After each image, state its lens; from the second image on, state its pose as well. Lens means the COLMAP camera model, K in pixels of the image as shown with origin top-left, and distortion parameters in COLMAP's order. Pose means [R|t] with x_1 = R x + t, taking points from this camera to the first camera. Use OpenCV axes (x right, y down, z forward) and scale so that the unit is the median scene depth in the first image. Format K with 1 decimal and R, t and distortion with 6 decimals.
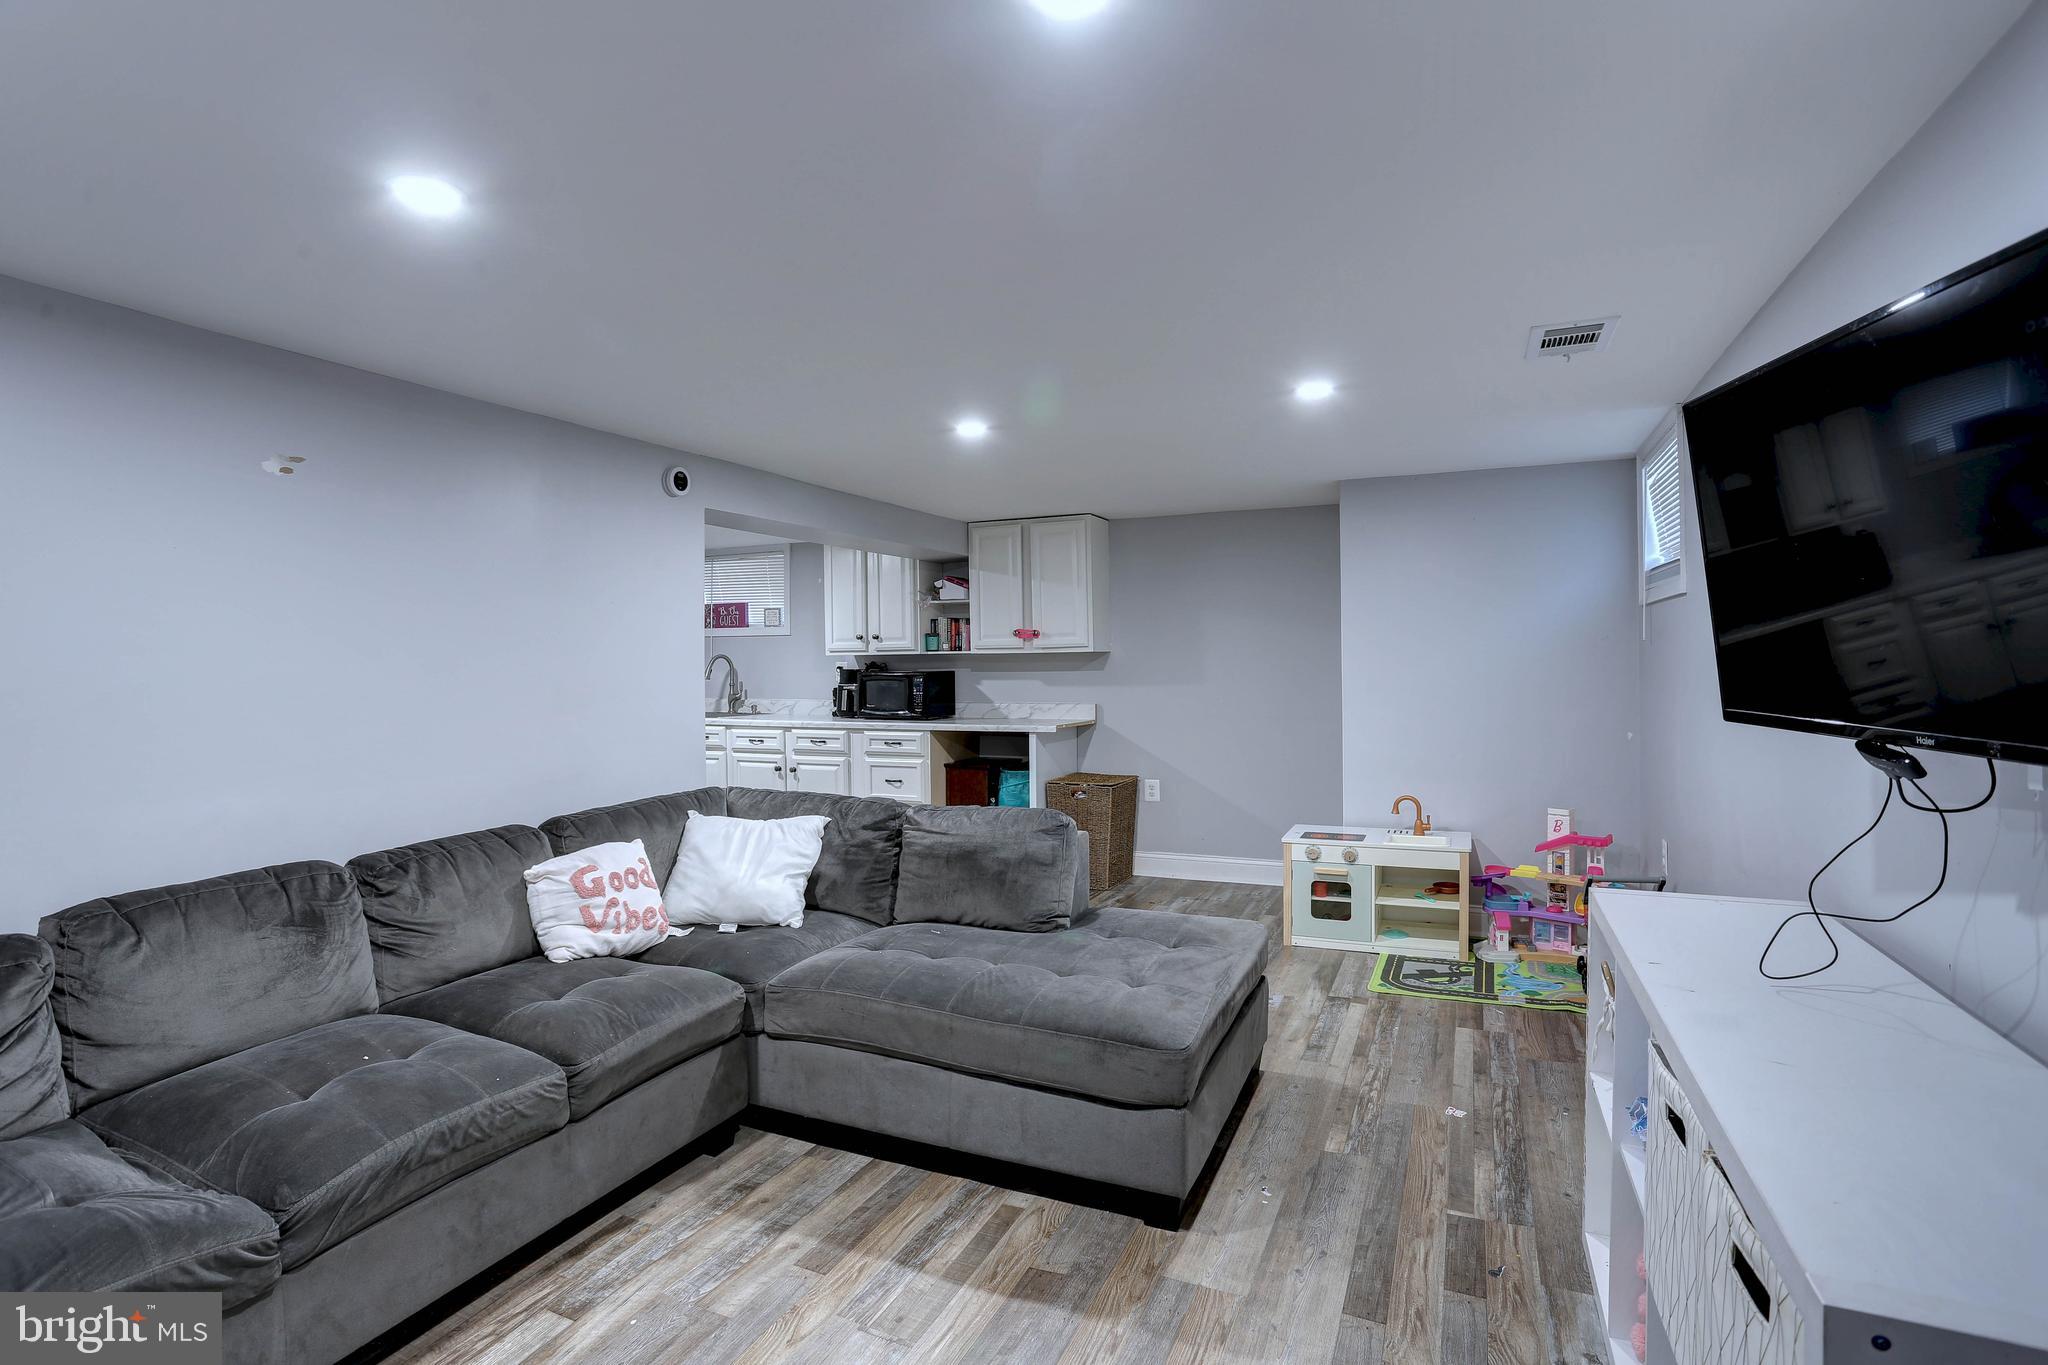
lens RADIAL K [[1022.0, 0, 1021.7], [0, 1022.0, 667.0], [0, 0, 1]] dist [-0.021976, 0.000900]
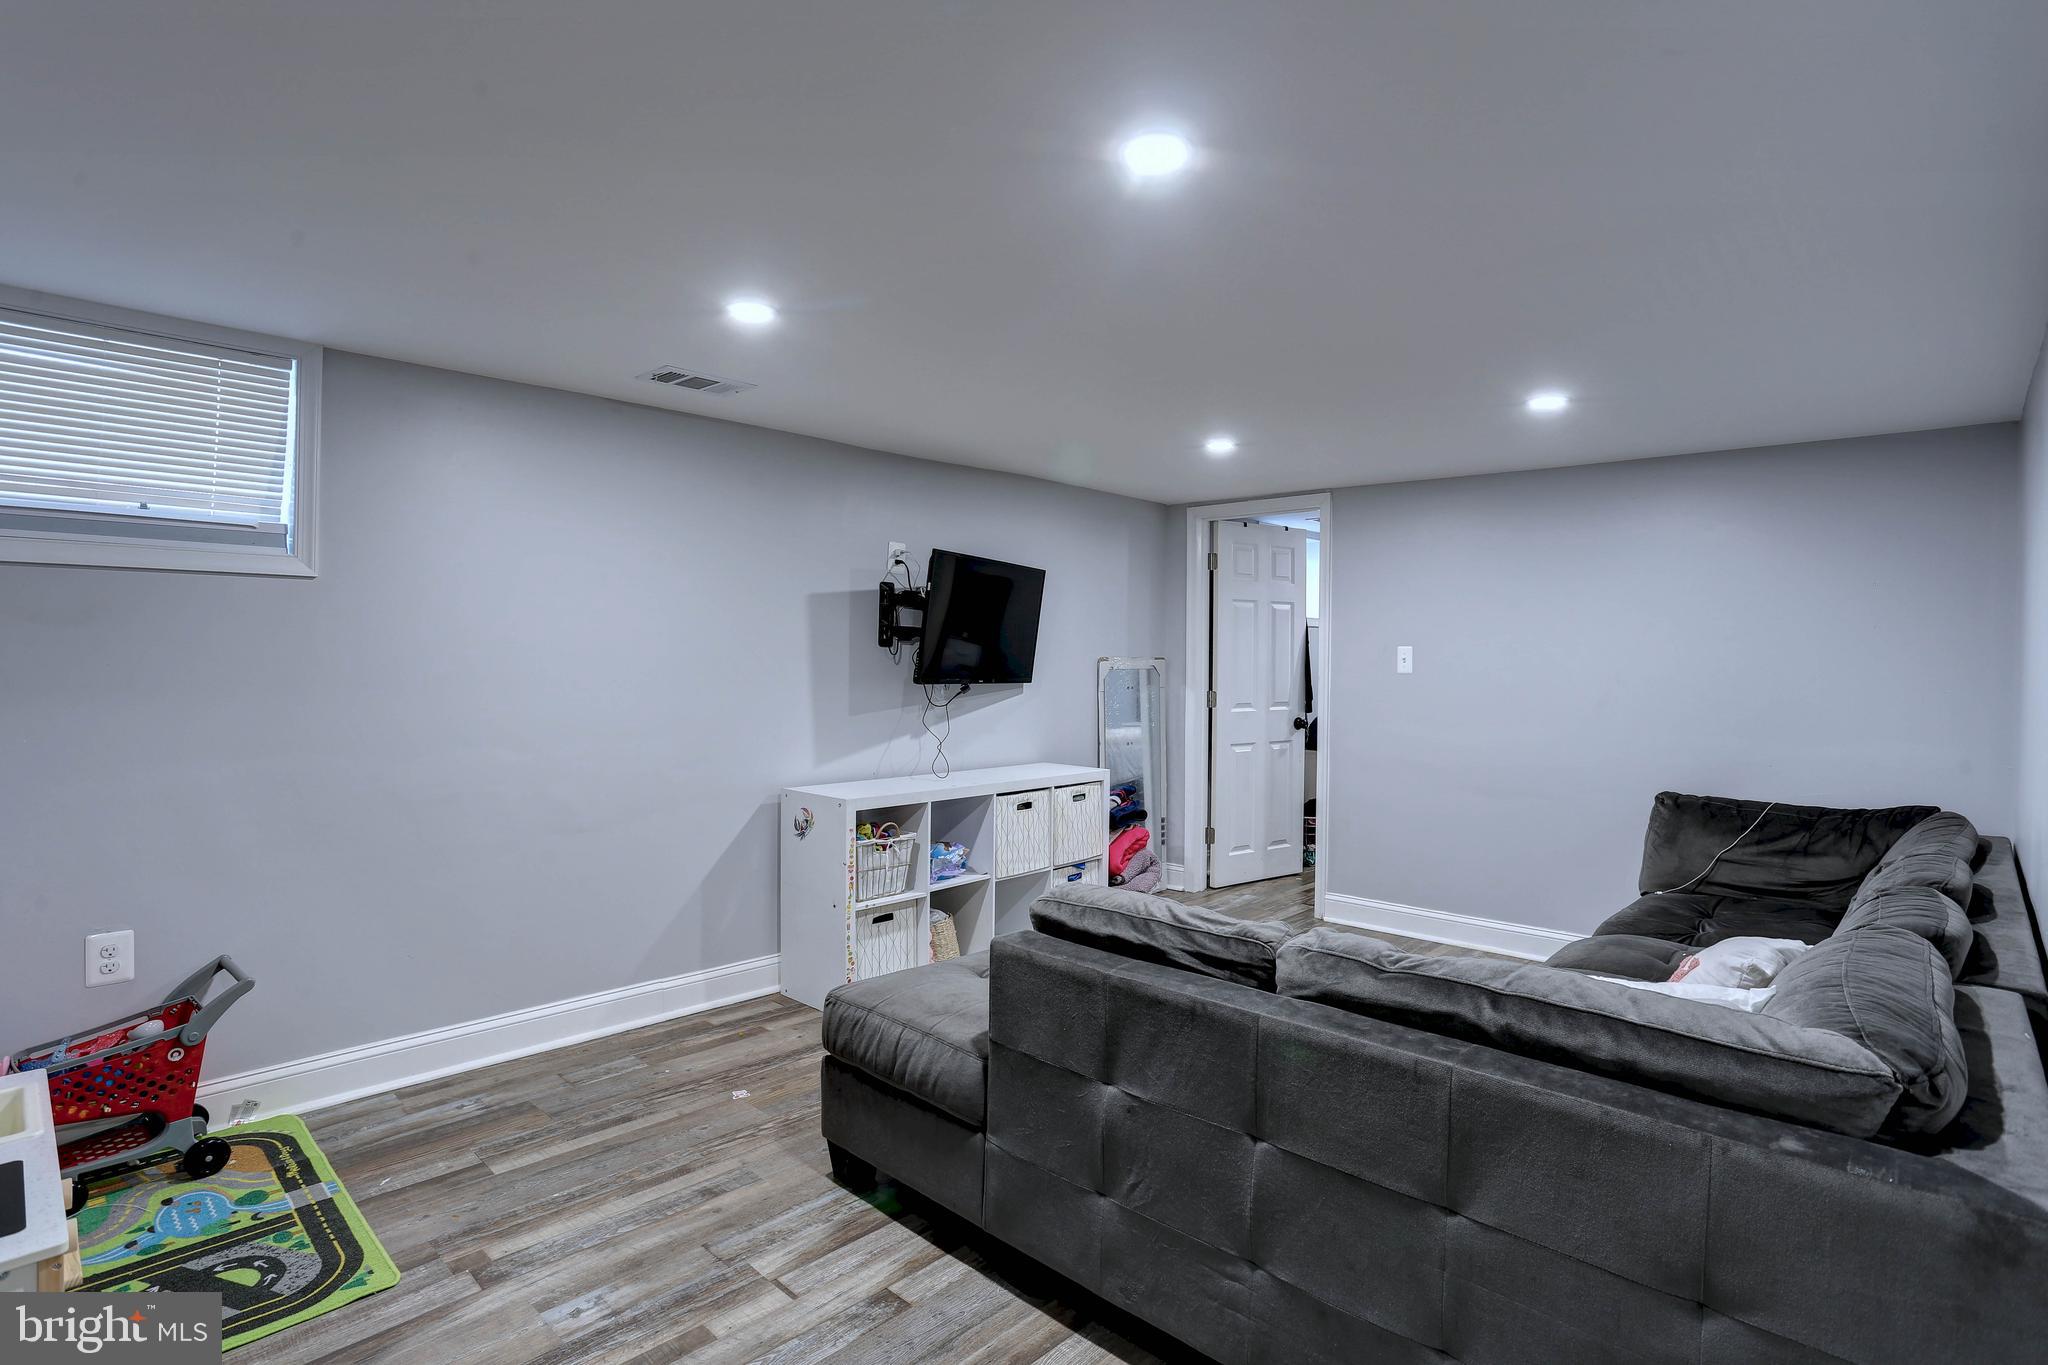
lens RADIAL K [[1022.0, 0, 1021.7], [0, 1022.0, 667.0], [0, 0, 1]] dist [-0.021976, 0.000900]
pose [[-0.941530, -0.004077, 0.336904, -0.140453], [0.003184, 0.999774, 0.020996, -0.014520], [-0.336914, 0.020841, -0.941305, 1.362344]]
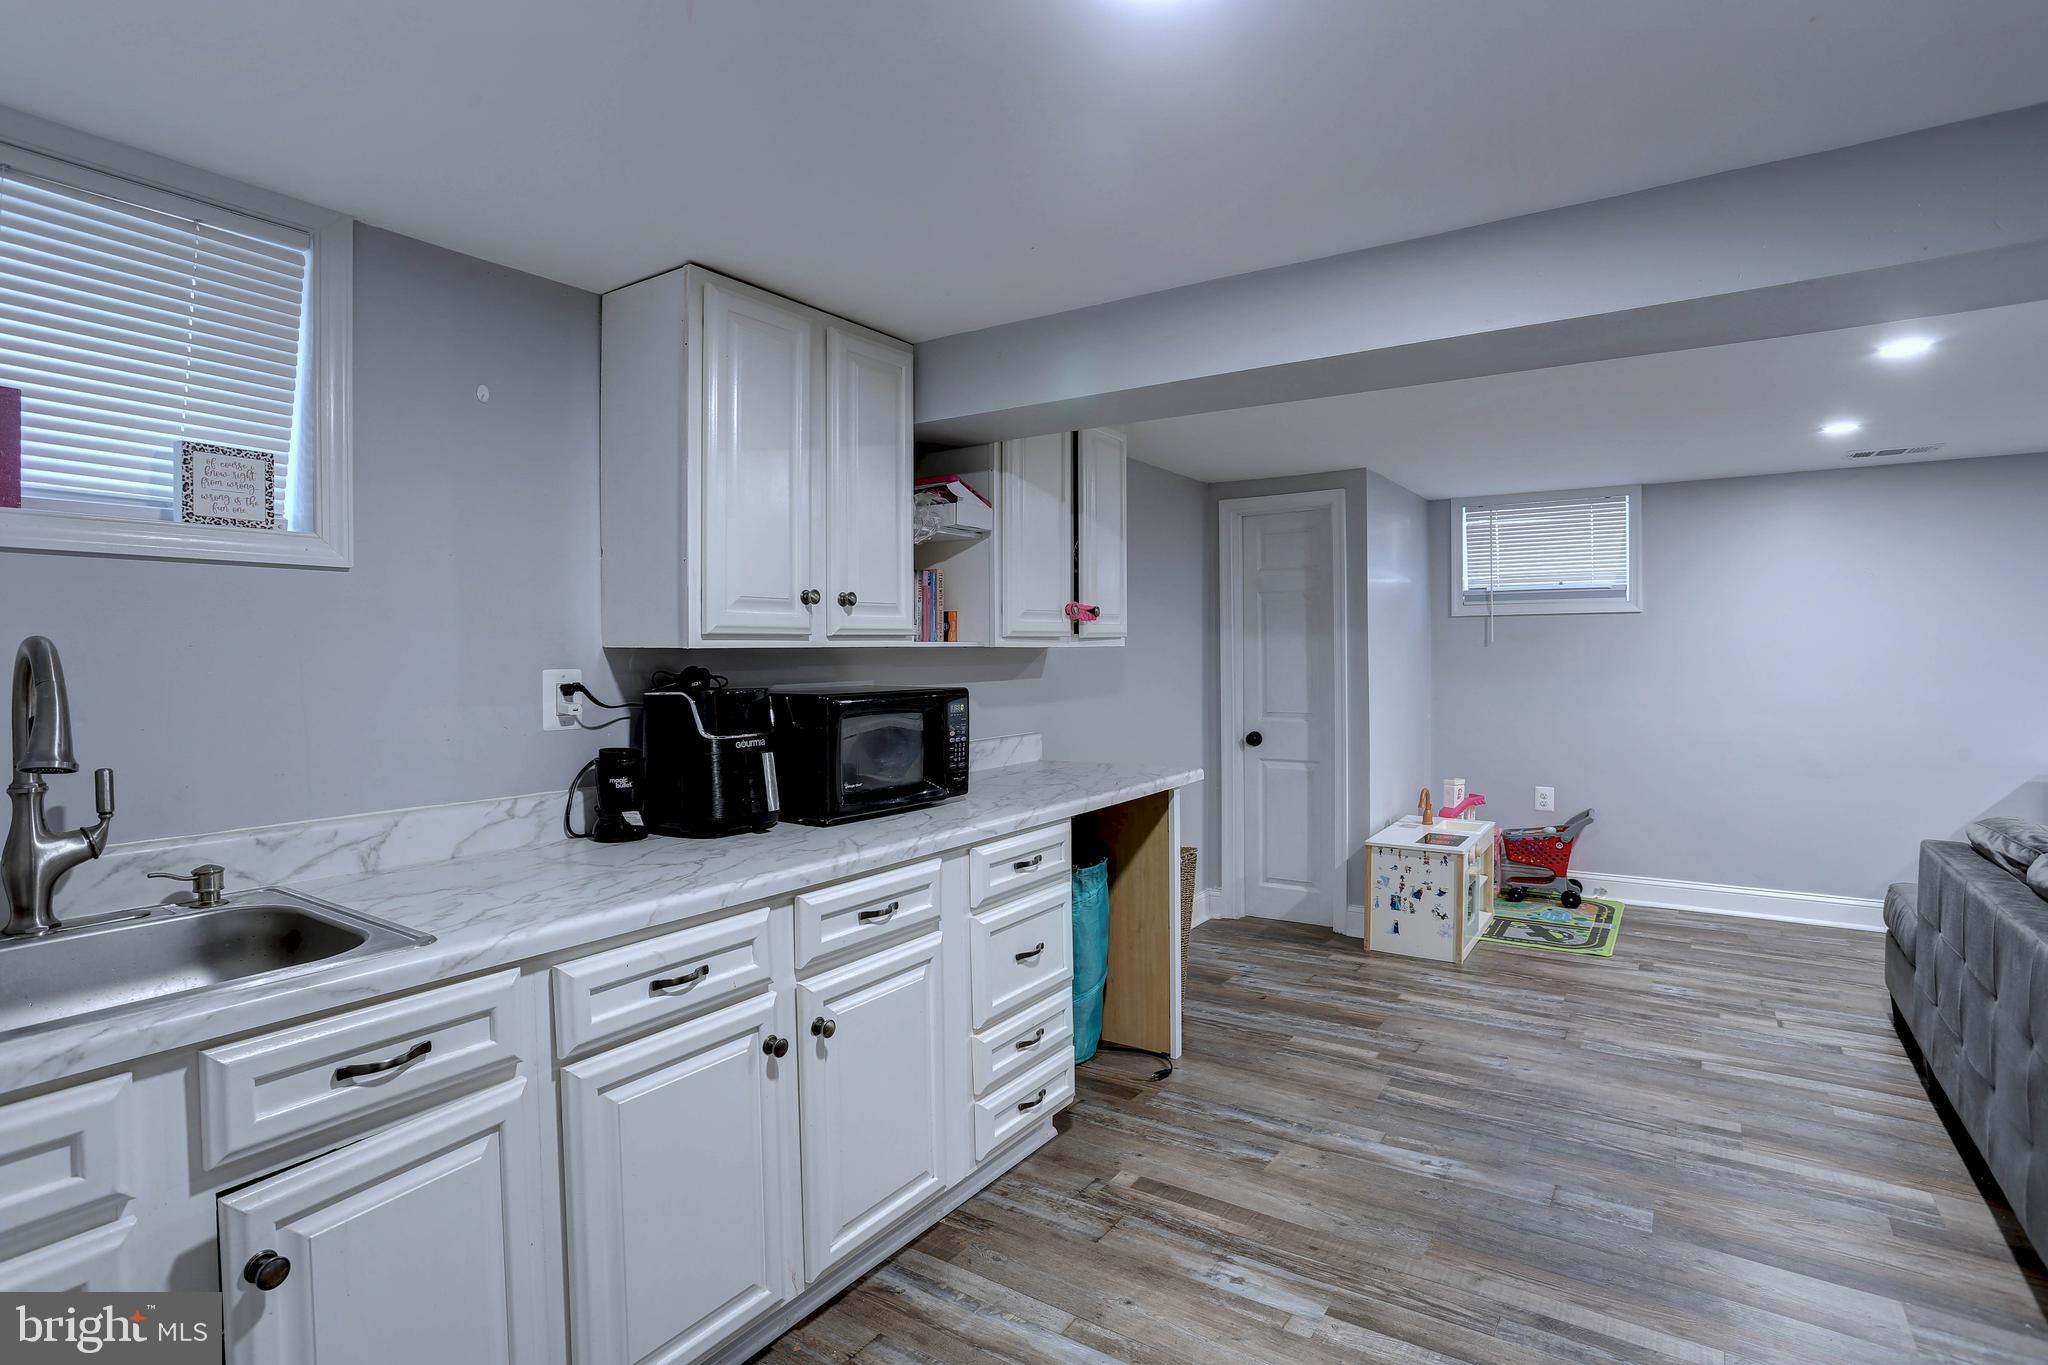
lens RADIAL K [[1022.0, 0, 1021.7], [0, 1022.0, 667.0], [0, 0, 1]] dist [-0.021976, 0.000900]
pose [[0.164972, -0.003275, 0.986293, -0.810100], [0.013593, 0.999907, 0.001047, -0.006802], [-0.986205, 0.013234, 0.165001, 1.423770]]
